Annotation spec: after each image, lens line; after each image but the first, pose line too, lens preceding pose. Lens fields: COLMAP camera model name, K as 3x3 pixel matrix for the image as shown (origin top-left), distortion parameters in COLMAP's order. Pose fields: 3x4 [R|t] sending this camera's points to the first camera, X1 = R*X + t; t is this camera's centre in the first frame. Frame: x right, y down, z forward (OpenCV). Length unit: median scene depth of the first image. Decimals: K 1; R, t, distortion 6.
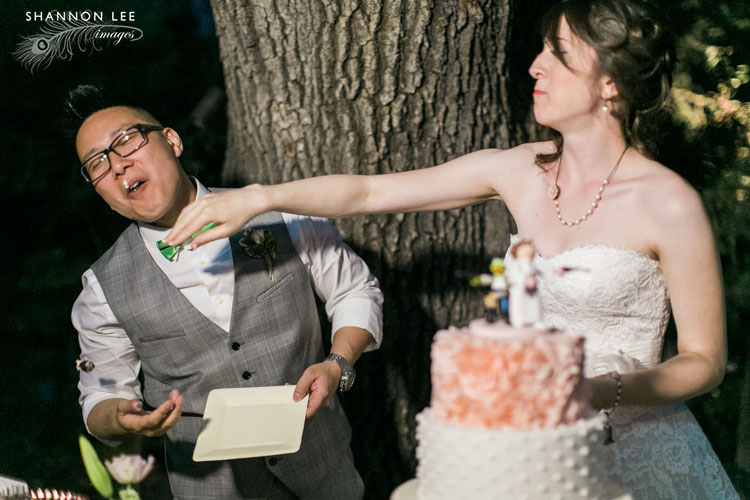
lens RADIAL K [[1130.8, 0, 371.9], [0, 1130.8, 249.0], [0, 0, 1]] dist [-0.013155, 0.000000]
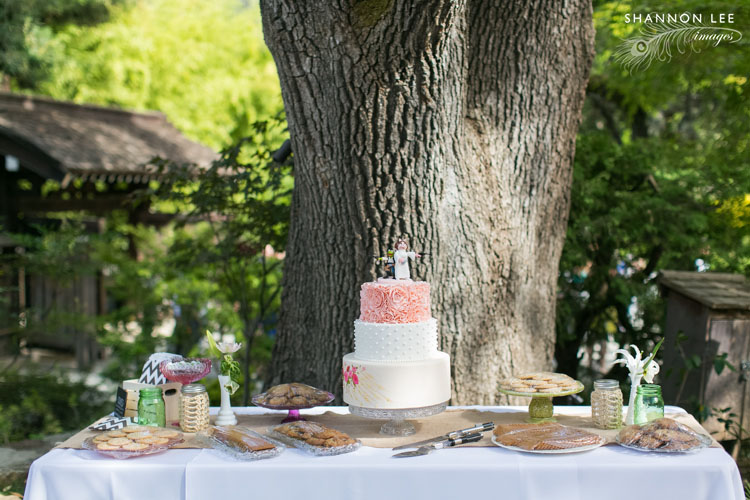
lens RADIAL K [[1130.8, 0, 376.9], [0, 1130.8, 250.3], [0, 0, 1]] dist [-0.013155, 0.000000]
pose [[0.994829, 0.008787, -0.101184, 0.182526], [-0.007792, 0.999917, 0.010226, -0.006582], [0.101266, -0.009385, 0.994815, -0.706893]]
